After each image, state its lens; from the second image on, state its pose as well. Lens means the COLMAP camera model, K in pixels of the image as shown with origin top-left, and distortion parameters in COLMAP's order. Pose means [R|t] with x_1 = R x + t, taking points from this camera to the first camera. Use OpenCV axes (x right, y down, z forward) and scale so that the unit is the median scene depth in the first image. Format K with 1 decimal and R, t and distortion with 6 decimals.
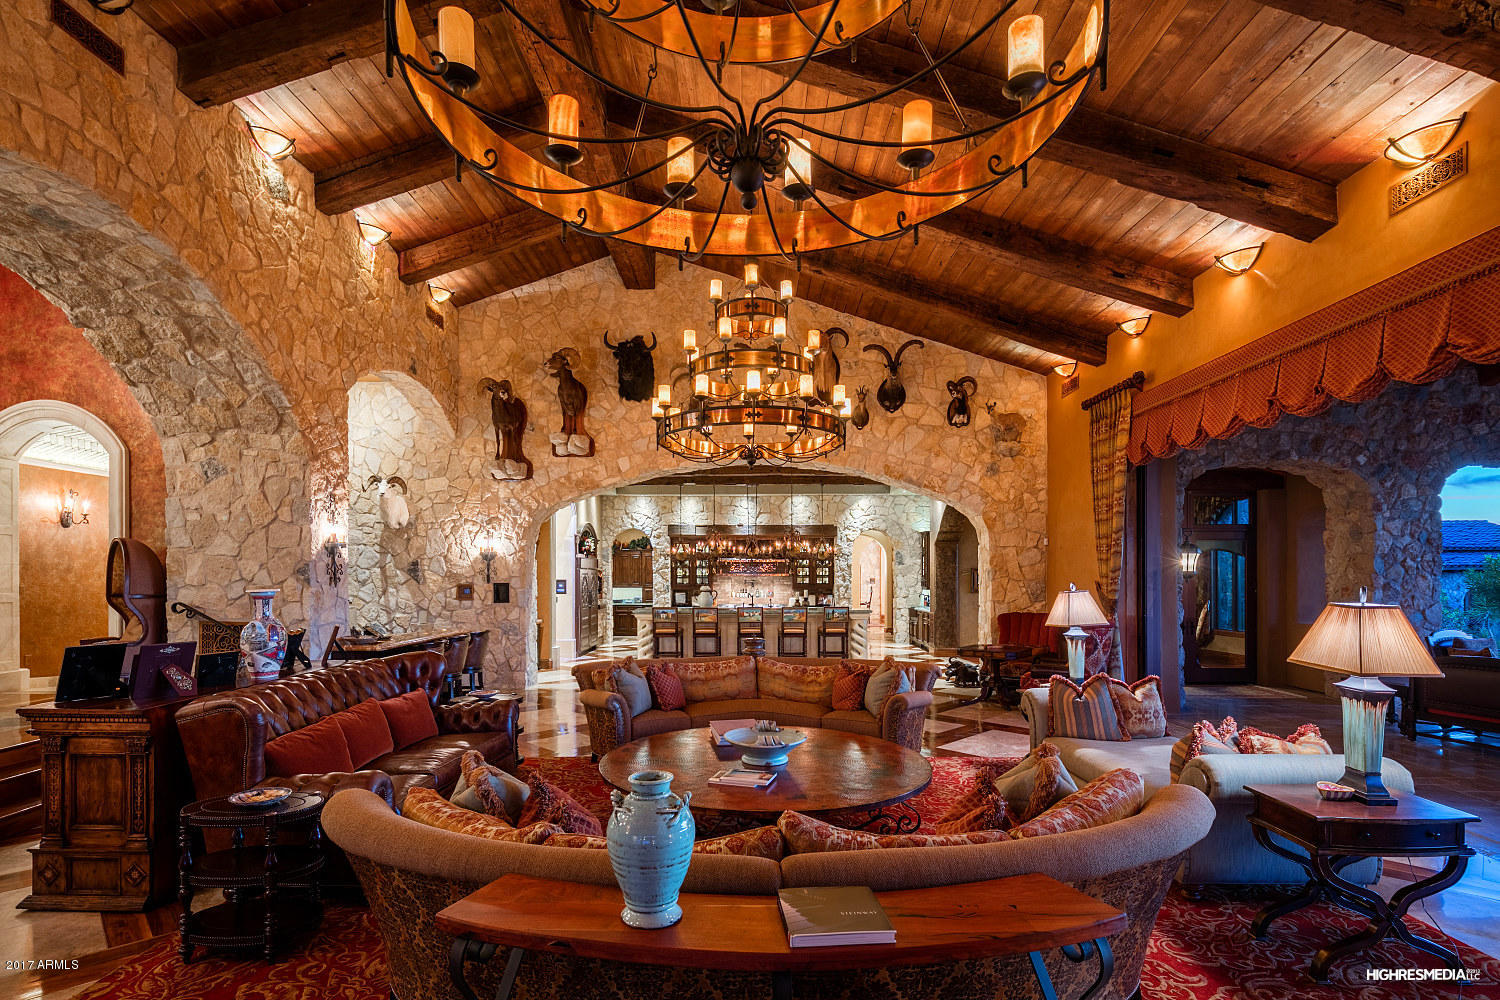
lens RADIAL K [[734.0, 0, 752.0], [0, 734.0, 573.0], [0, 0, 1]] dist [0.000421, -0.000211]
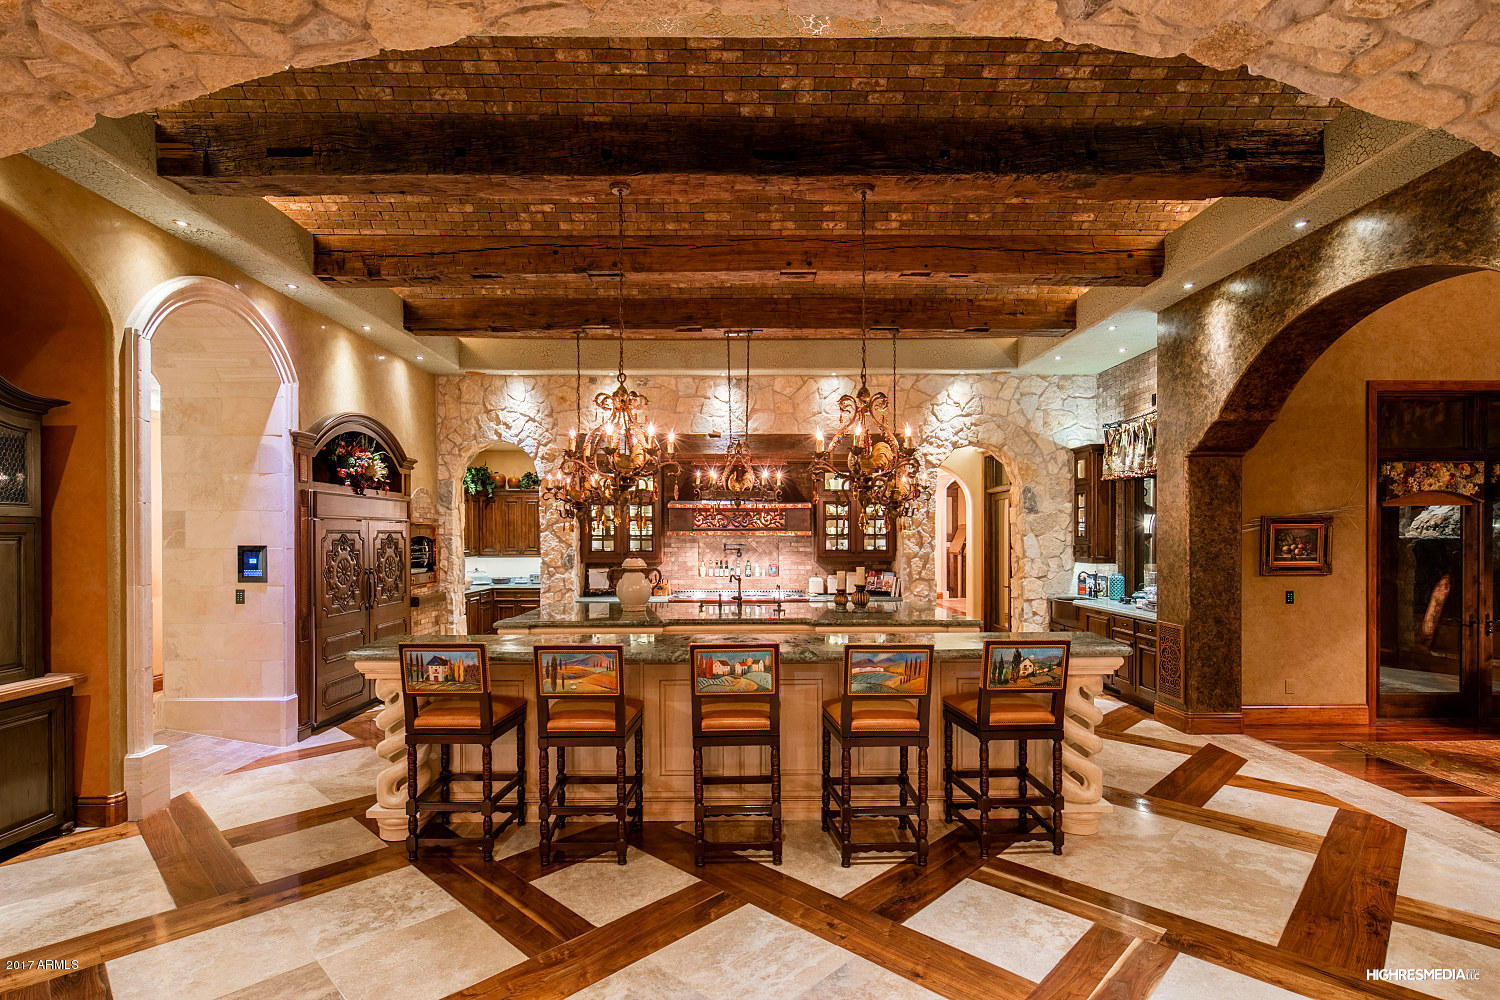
lens RADIAL K [[724.4, 0, 747.2], [0, 724.4, 535.9], [0, 0, 1]] dist [0.001526, -0.001073]
pose [[0.999881, -0.000788, 0.015413, -0.001274], [0.000724, 0.999991, 0.004180, 0.002064], [-0.015417, -0.004168, 0.999872, 0.504784]]
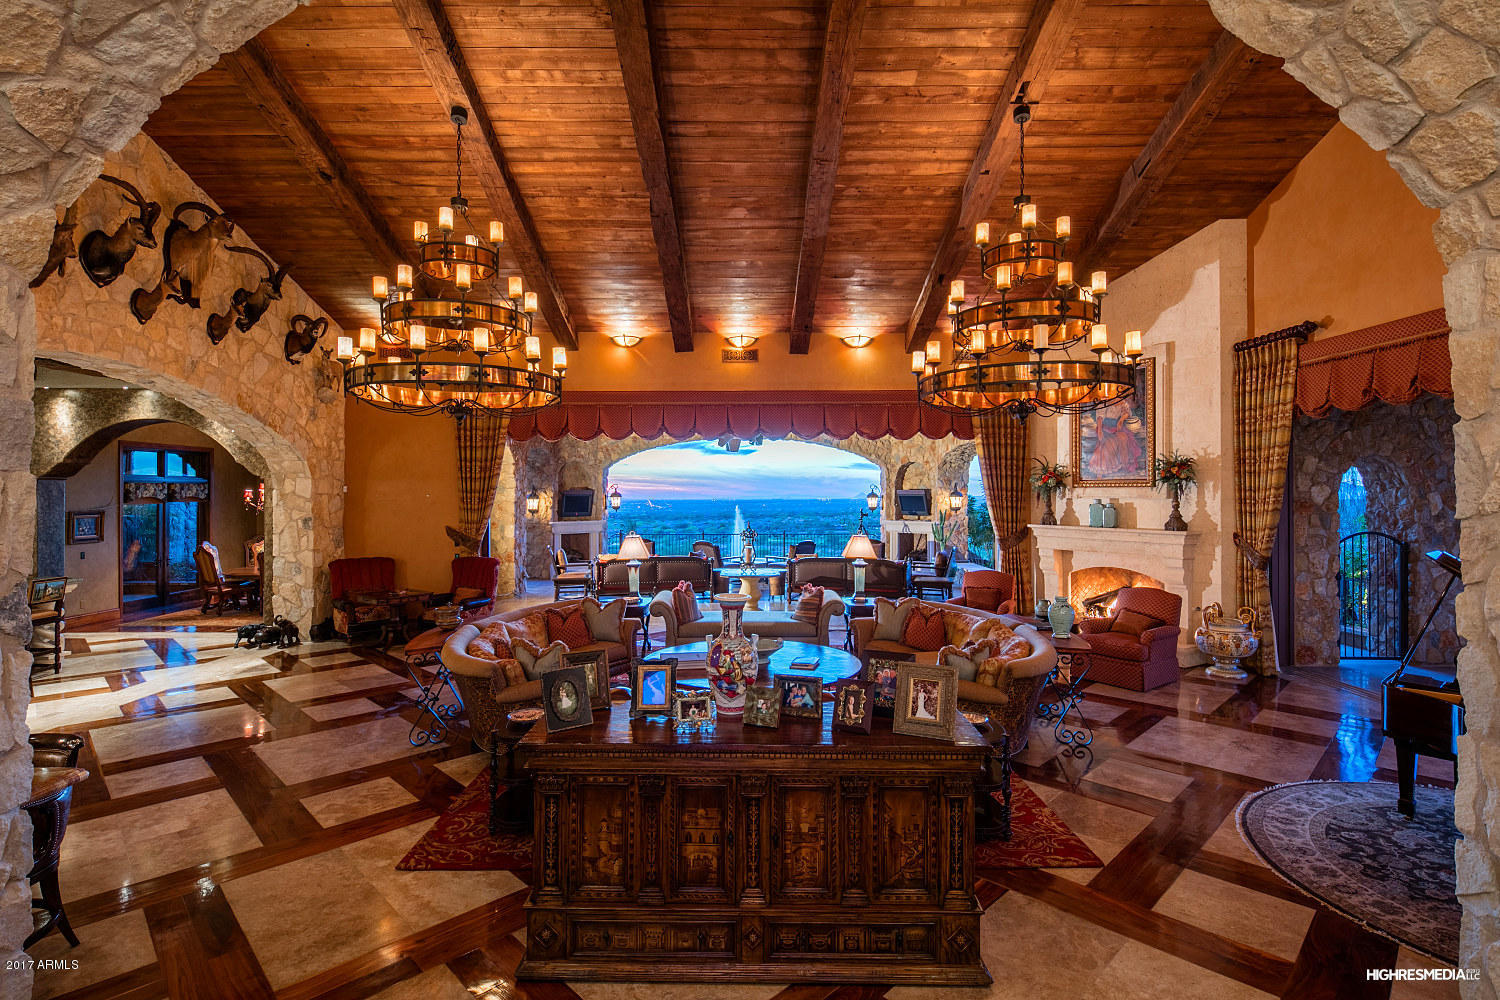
lens RADIAL K [[739.0, 0, 750.0], [0, 739.0, 500.0], [0, 0, 1]] dist [-0.000743, -0.000534]
pose [[-0.006645, -0.006873, 0.999954, -0.394477], [-0.002604, 0.999973, 0.006856, -0.021932], [-0.999975, -0.002559, -0.006663, 0.263143]]
